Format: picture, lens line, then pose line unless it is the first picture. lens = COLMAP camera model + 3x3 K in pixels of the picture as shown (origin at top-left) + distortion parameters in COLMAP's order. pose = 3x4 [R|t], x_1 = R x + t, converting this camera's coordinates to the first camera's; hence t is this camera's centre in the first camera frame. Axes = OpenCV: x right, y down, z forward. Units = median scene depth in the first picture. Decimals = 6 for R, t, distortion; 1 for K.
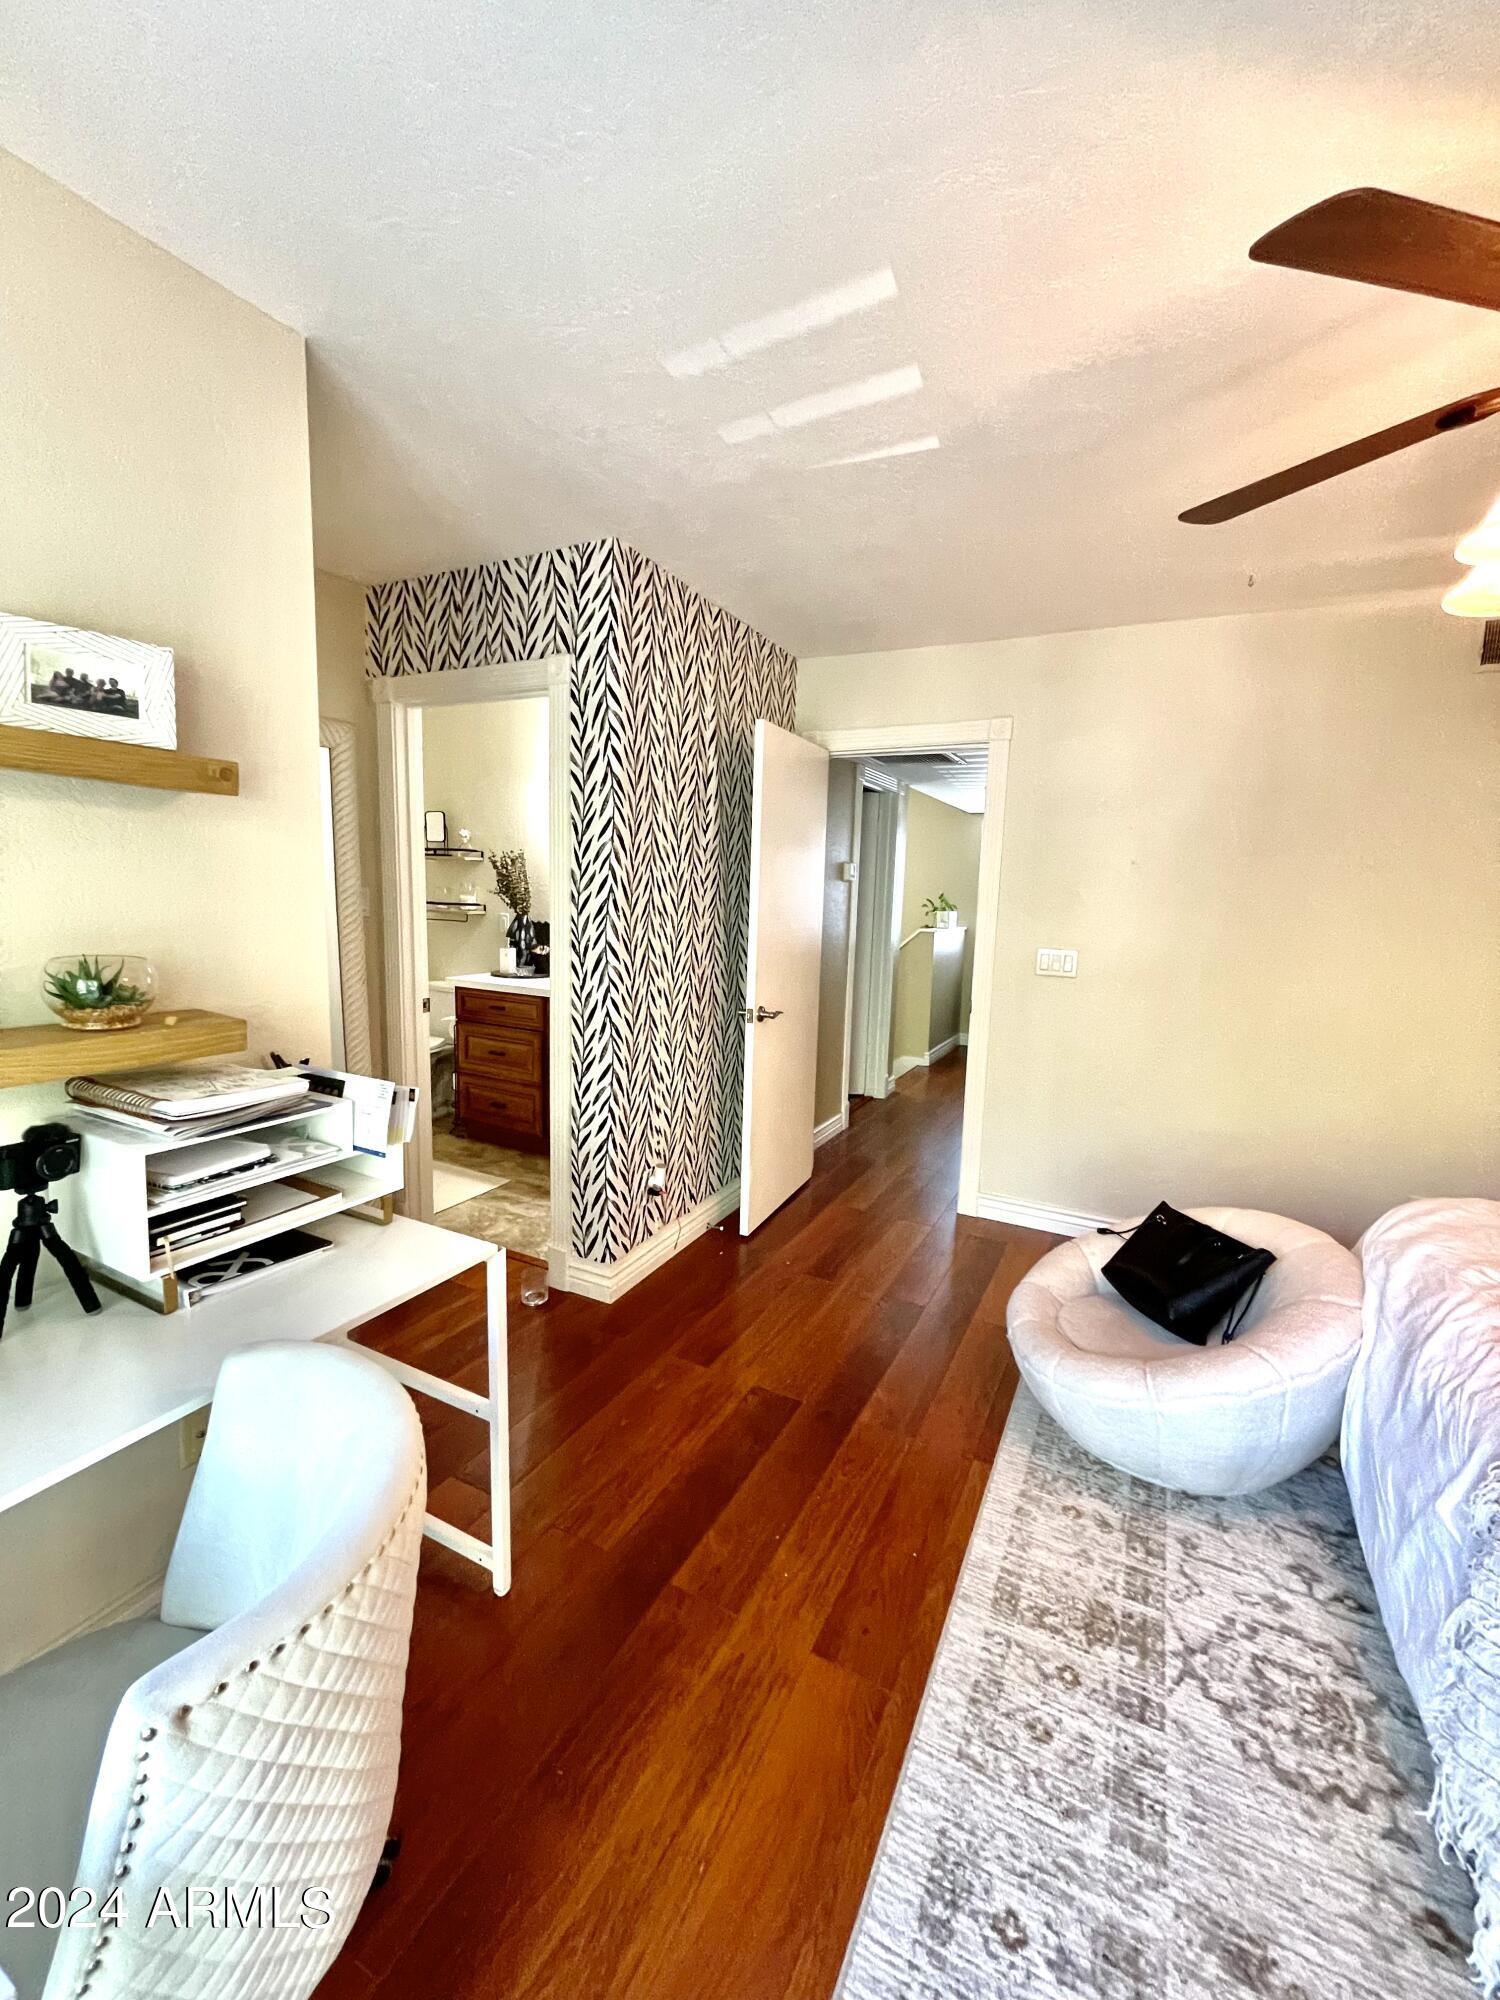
lens RADIAL K [[859.7, 0, 743.9], [0, 859.7, 1003.4], [0, 0, 1]] dist [0.000972, -0.000246]
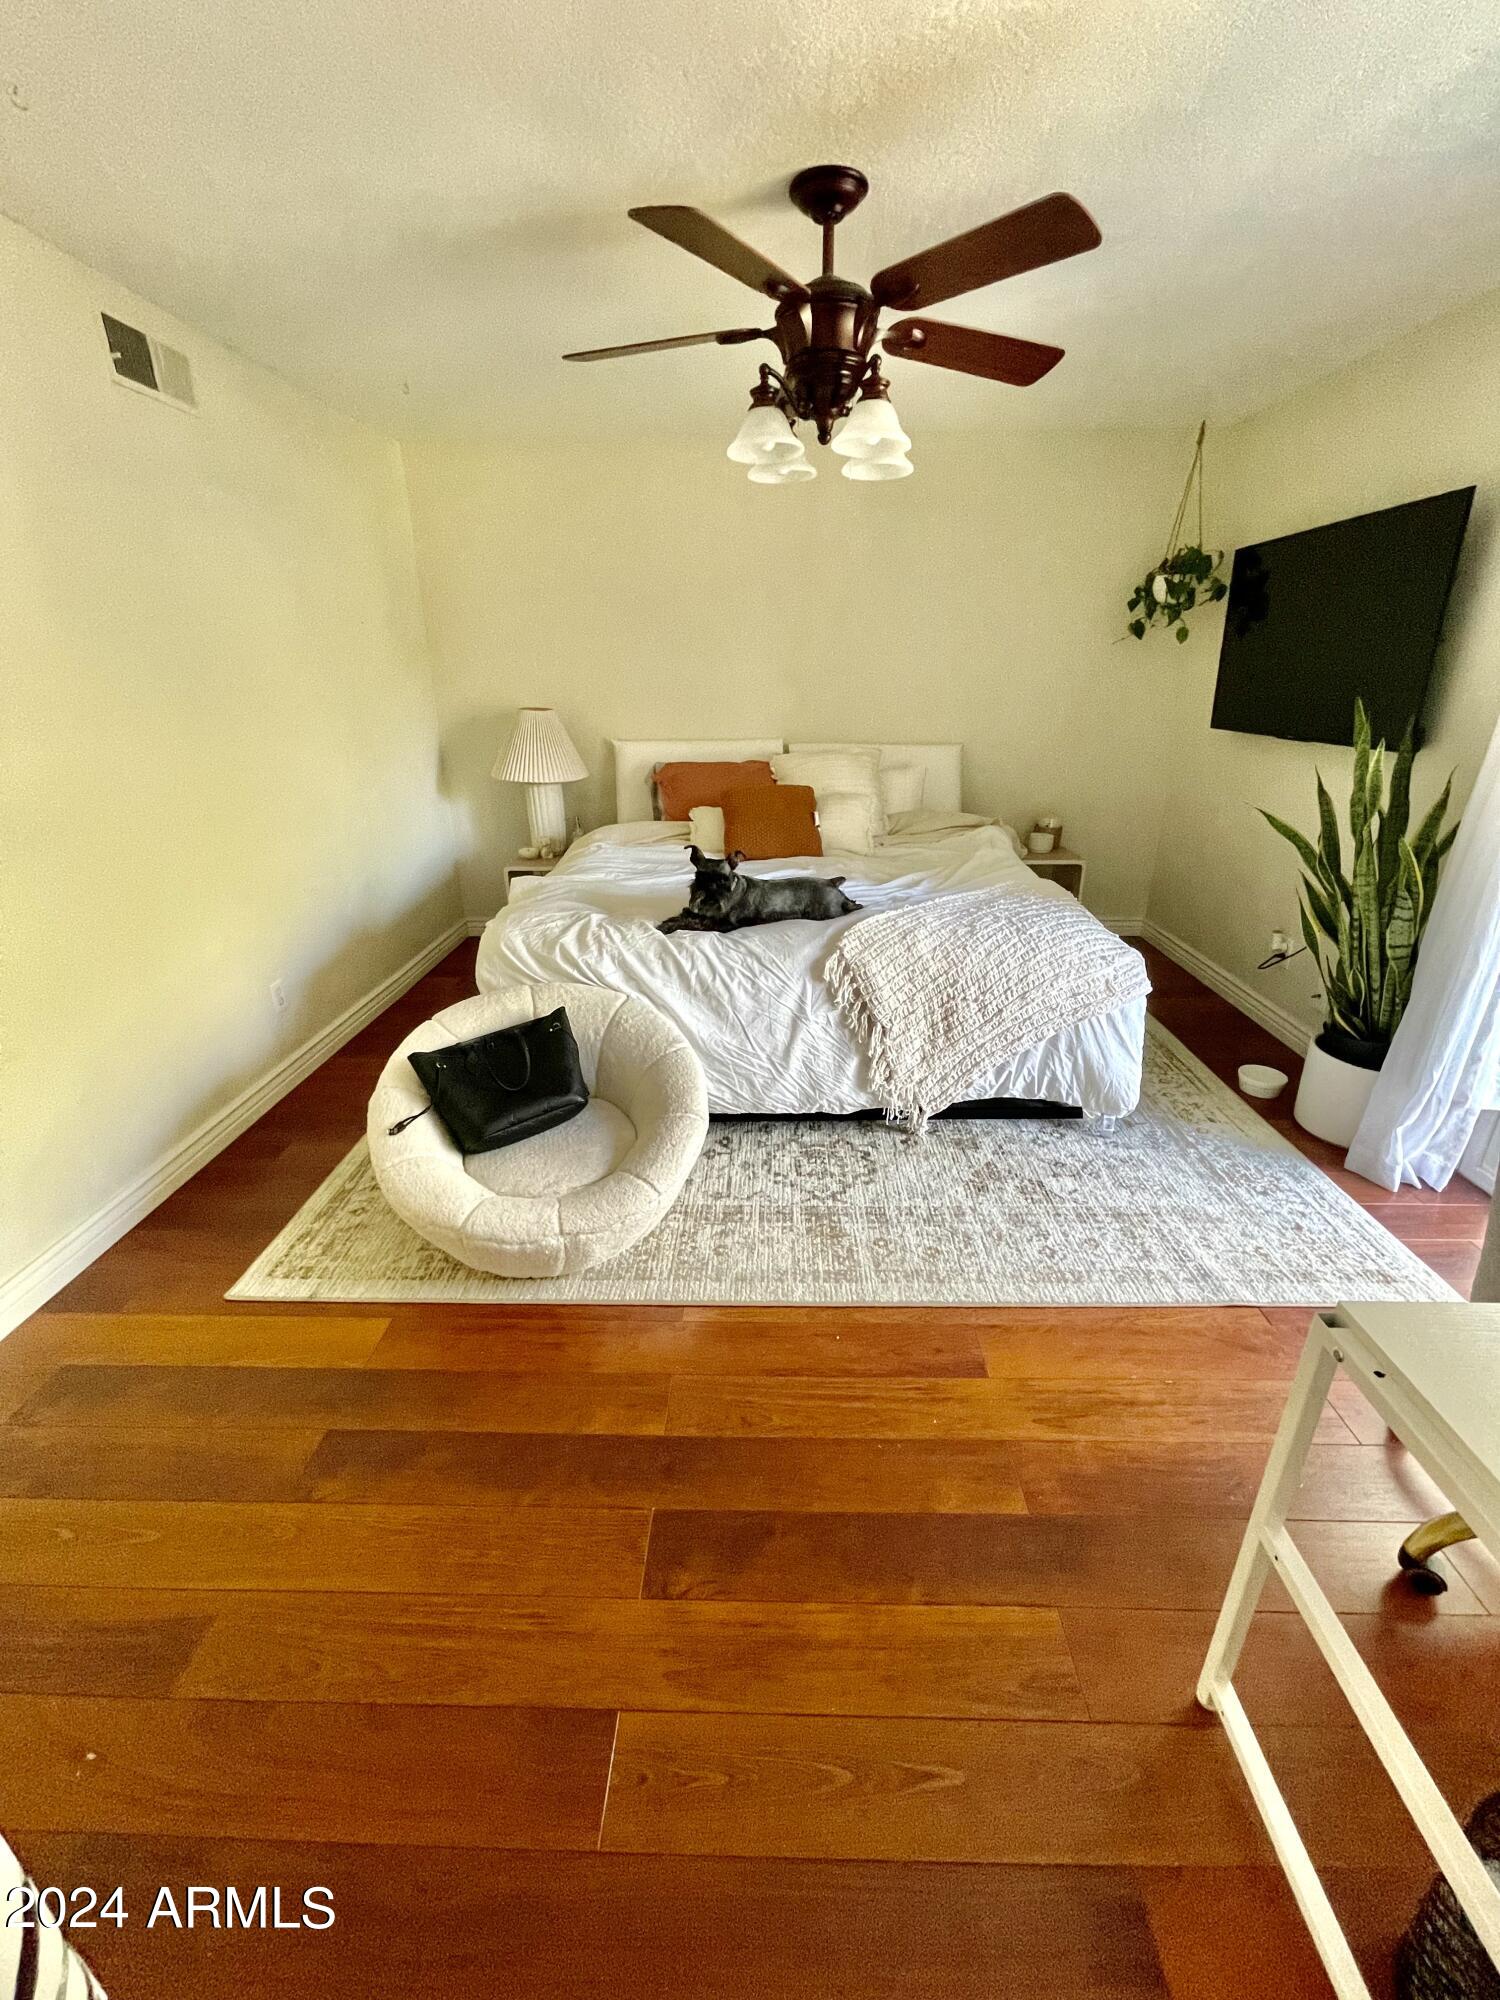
lens RADIAL K [[810.0, 0, 750.7], [0, 810.0, 993.8], [0, 0, 1]] dist [-0.000655, -0.000251]
pose [[-0.447698, -0.357584, 0.819573, -0.478344], [0.127358, 0.881715, 0.454267, -0.238238], [-0.885069, 0.307753, -0.349200, 1.467332]]
